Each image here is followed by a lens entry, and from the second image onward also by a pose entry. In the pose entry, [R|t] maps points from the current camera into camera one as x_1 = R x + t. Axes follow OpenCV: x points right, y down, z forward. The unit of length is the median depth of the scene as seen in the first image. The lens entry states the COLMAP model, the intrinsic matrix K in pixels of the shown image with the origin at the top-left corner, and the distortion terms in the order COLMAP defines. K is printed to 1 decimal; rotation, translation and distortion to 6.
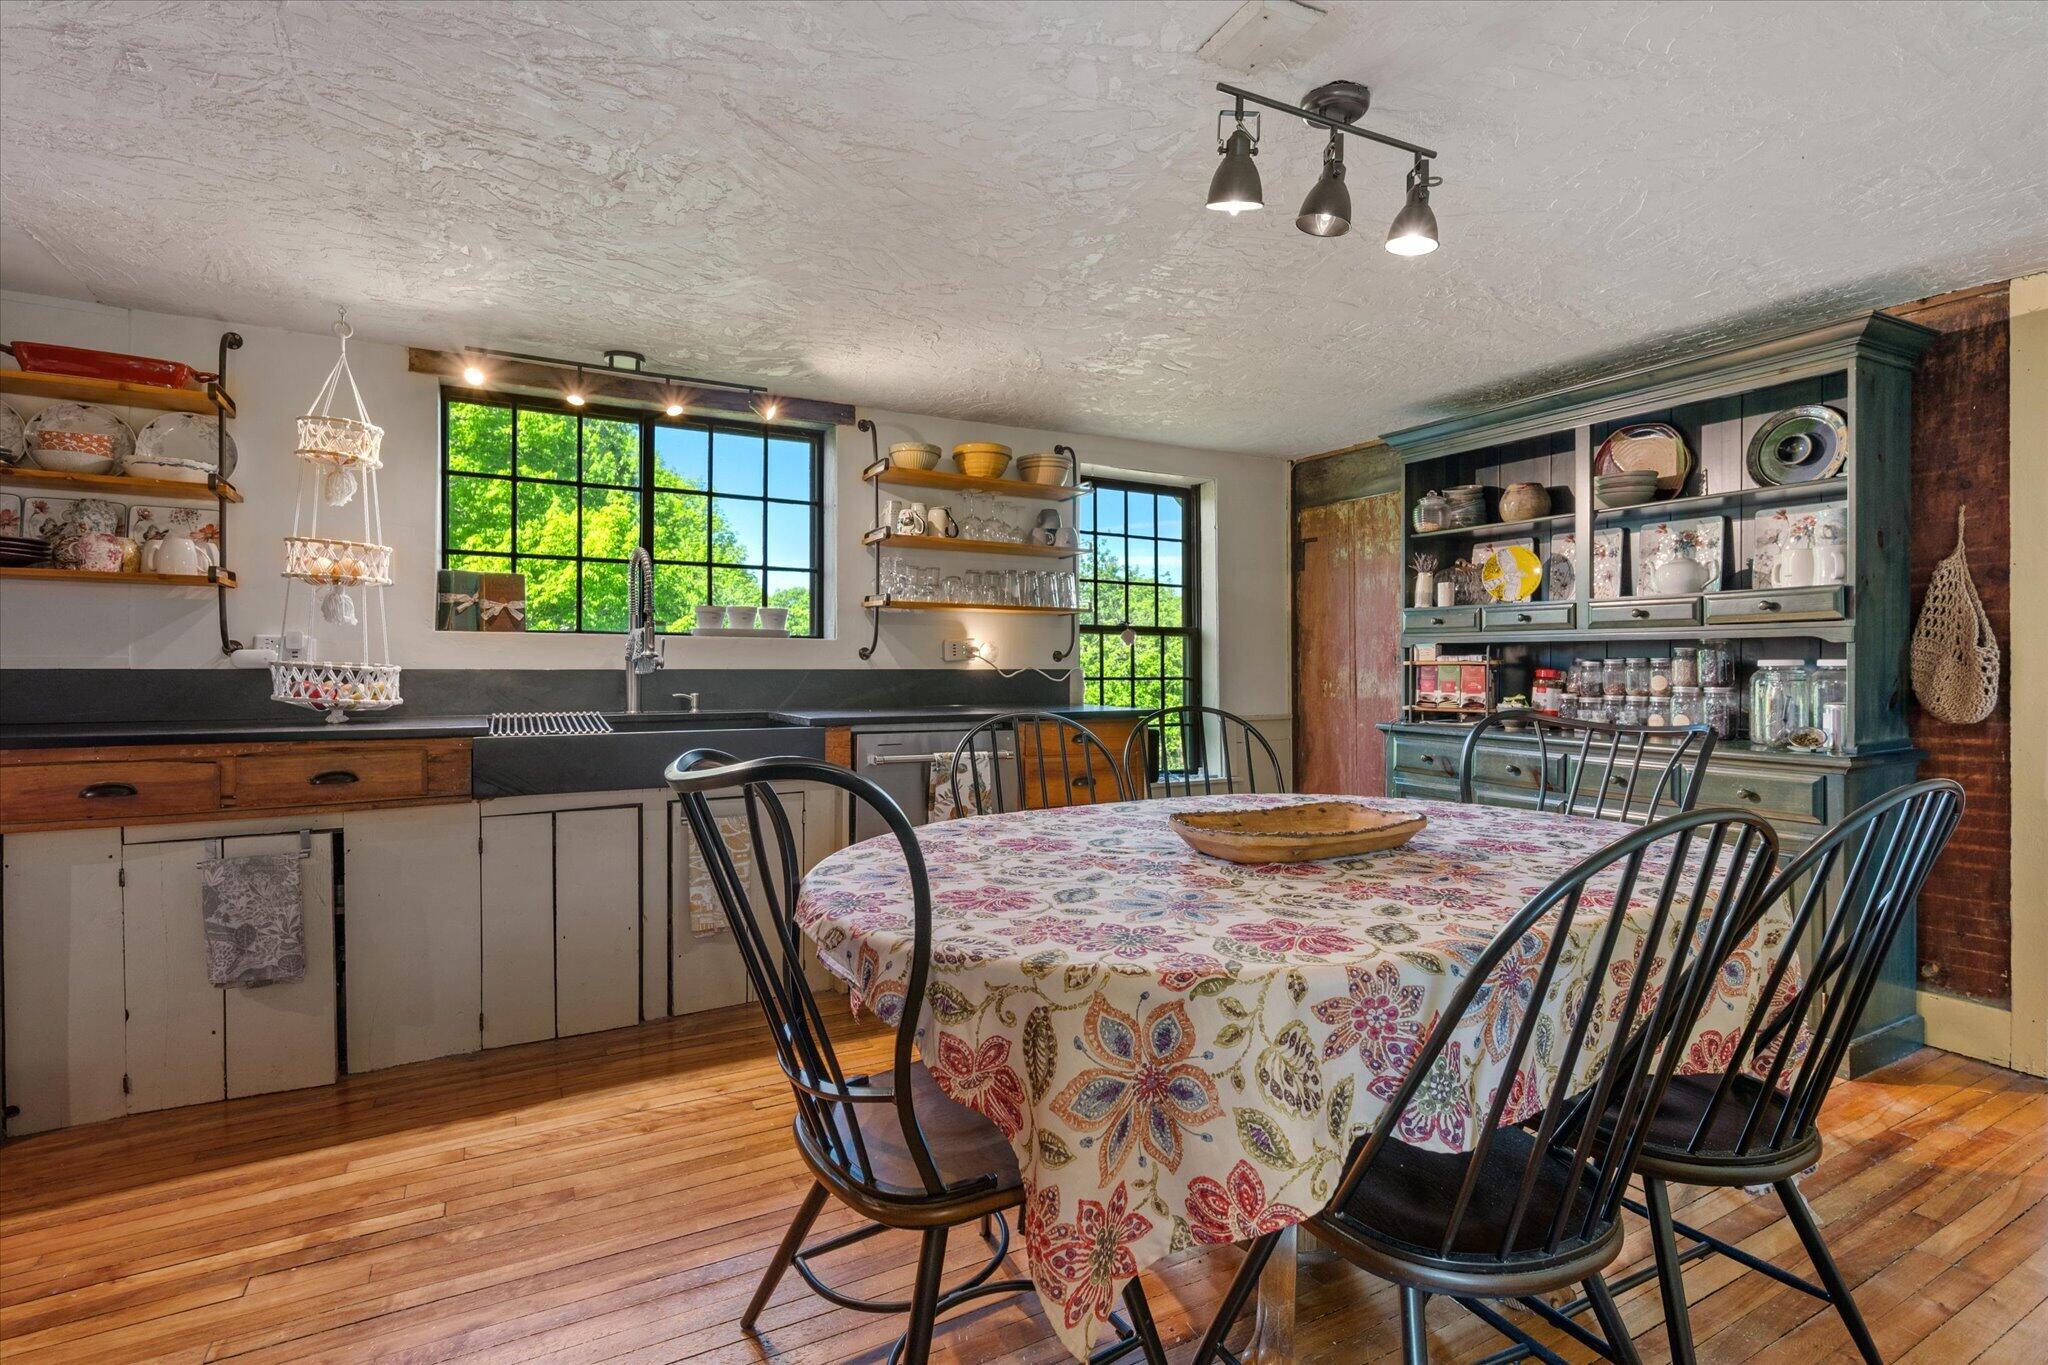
lens RADIAL K [[980.4, 0, 1027.0], [0, 980.4, 673.7], [0, 0, 1]] dist [-0.000937, 0.000143]
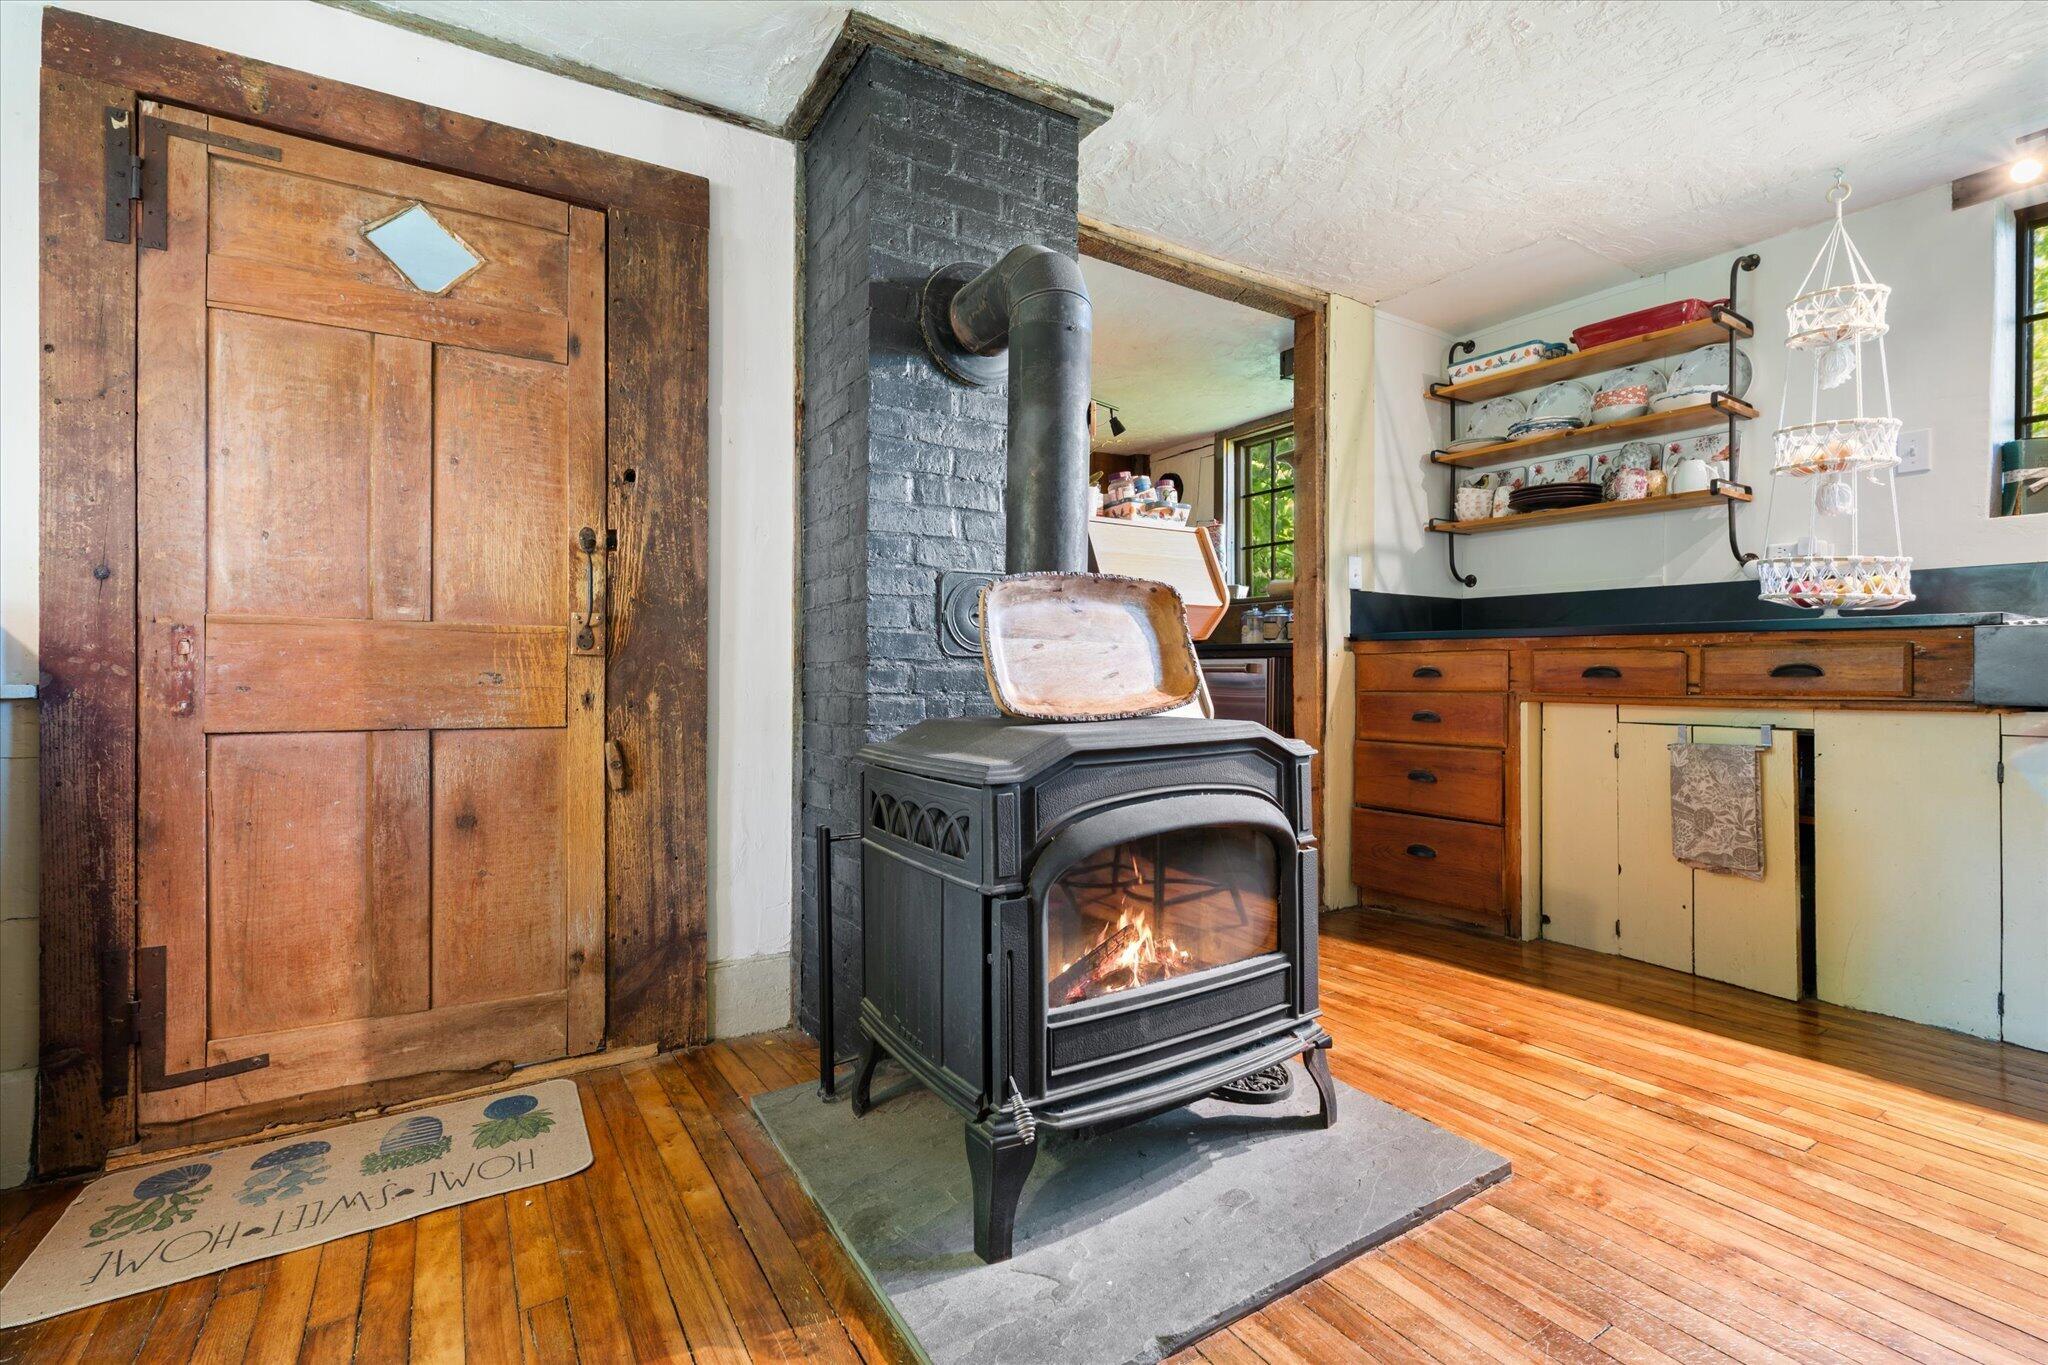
lens RADIAL K [[915.9, 0, 1029.8], [0, 915.9, 667.6], [0, 0, 1]] dist [-0.000849, 0.000457]
pose [[0.069870, -0.000754, -0.997556, 0.089739], [-0.011294, 0.999935, -0.001547, 0.089658], [0.997492, 0.011375, 0.069857, 0.168721]]
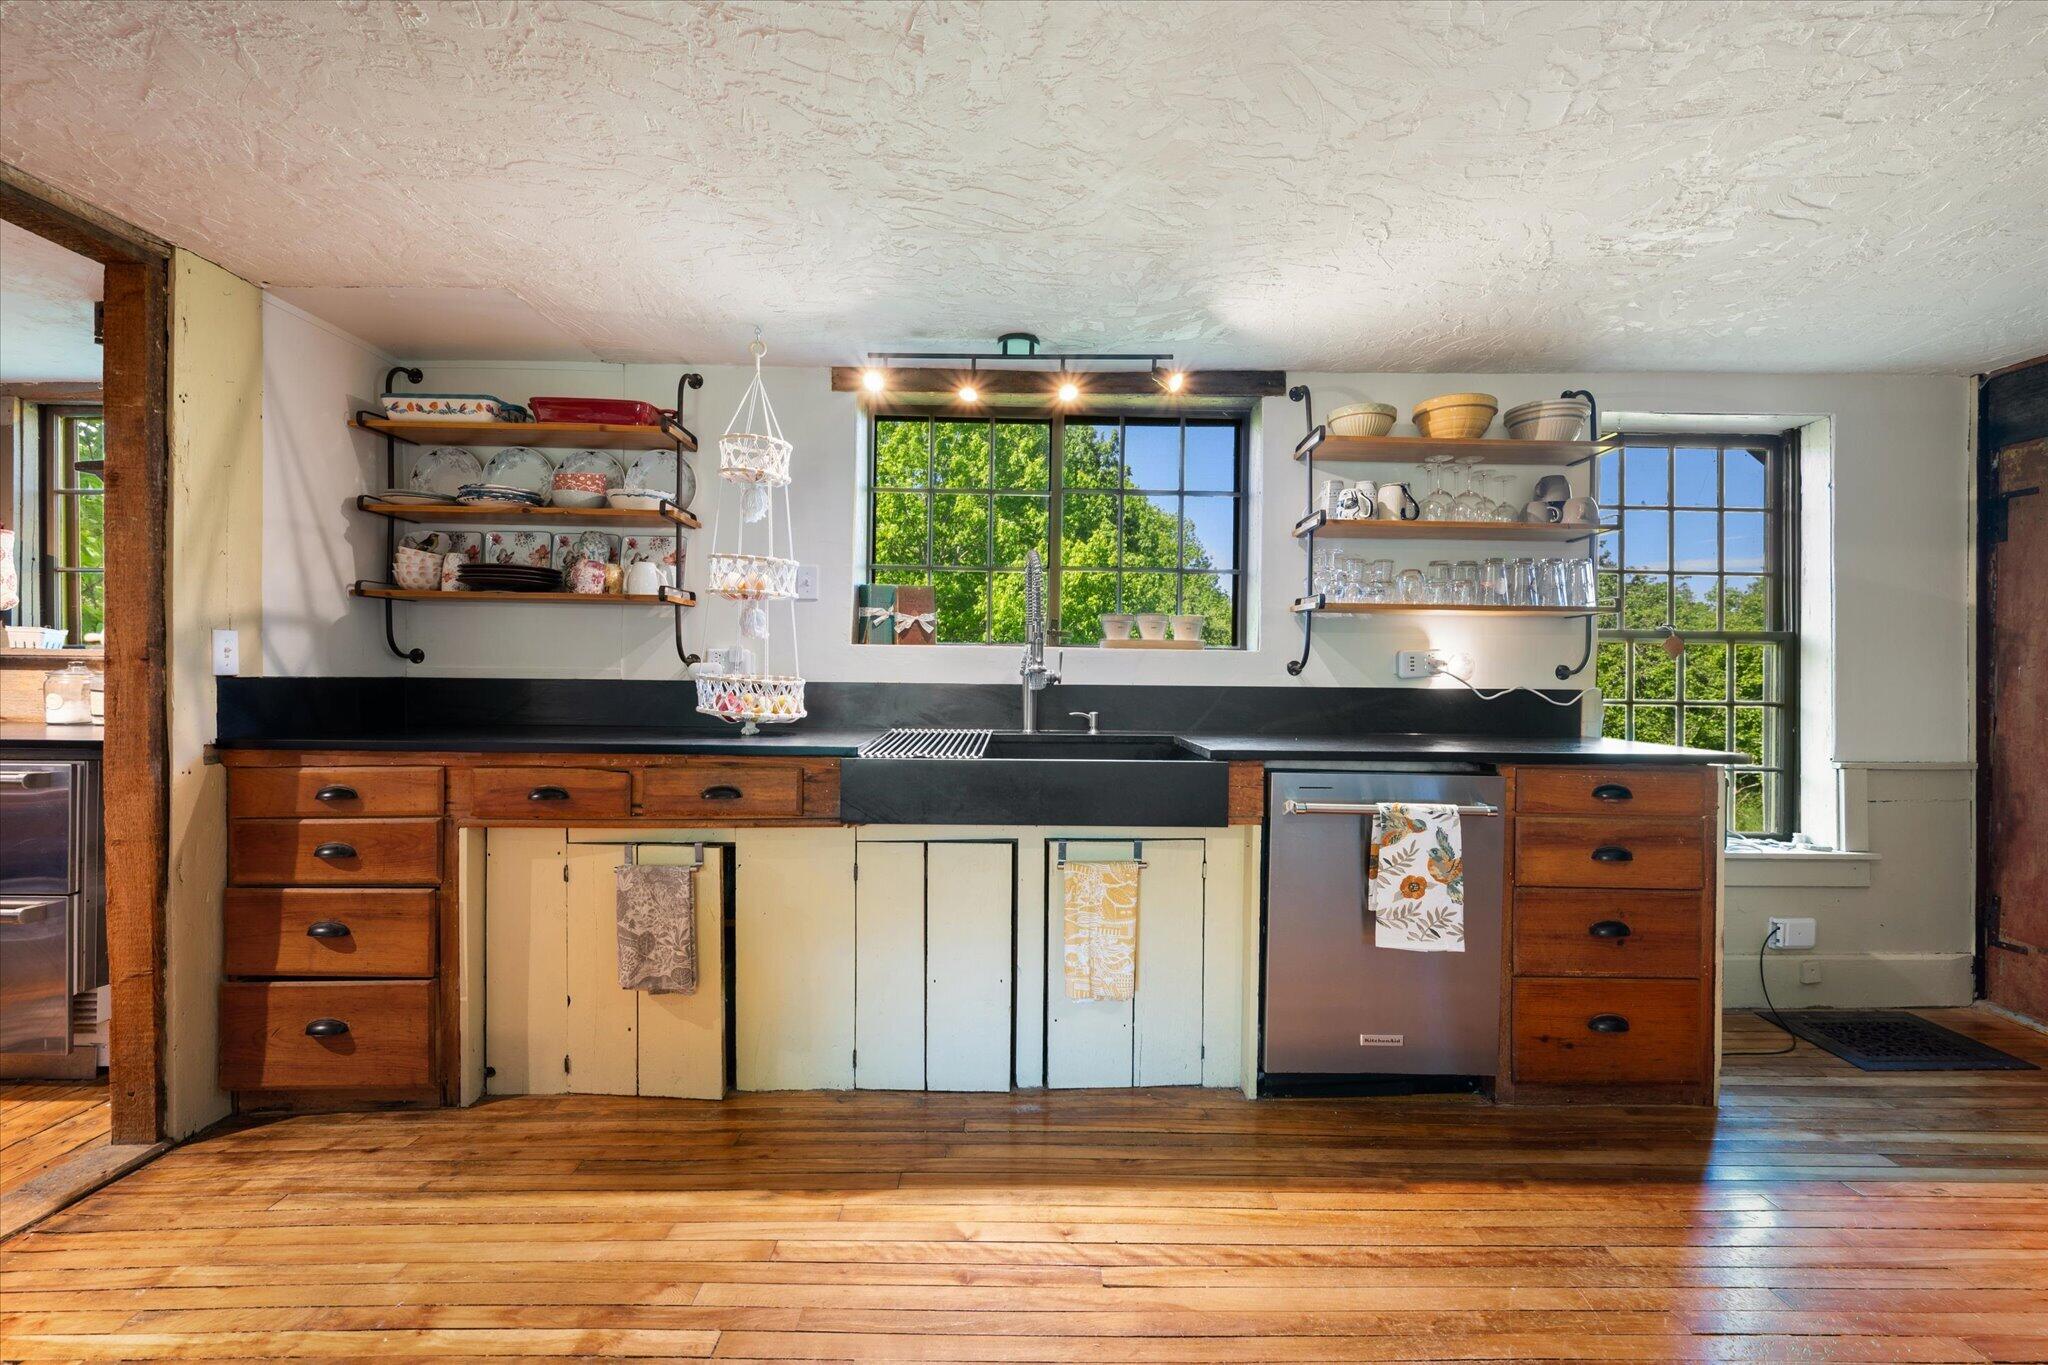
lens RADIAL K [[876.7, 0, 1026.4], [0, 876.7, 680.4], [0, 0, 1]] dist [-0.002445, -0.000192]
pose [[0.878413, 0.010908, -0.477778, -0.012427], [-0.012498, 0.999922, -0.000151, -0.008796], [0.477739, 0.006104, 0.878481, 0.295618]]
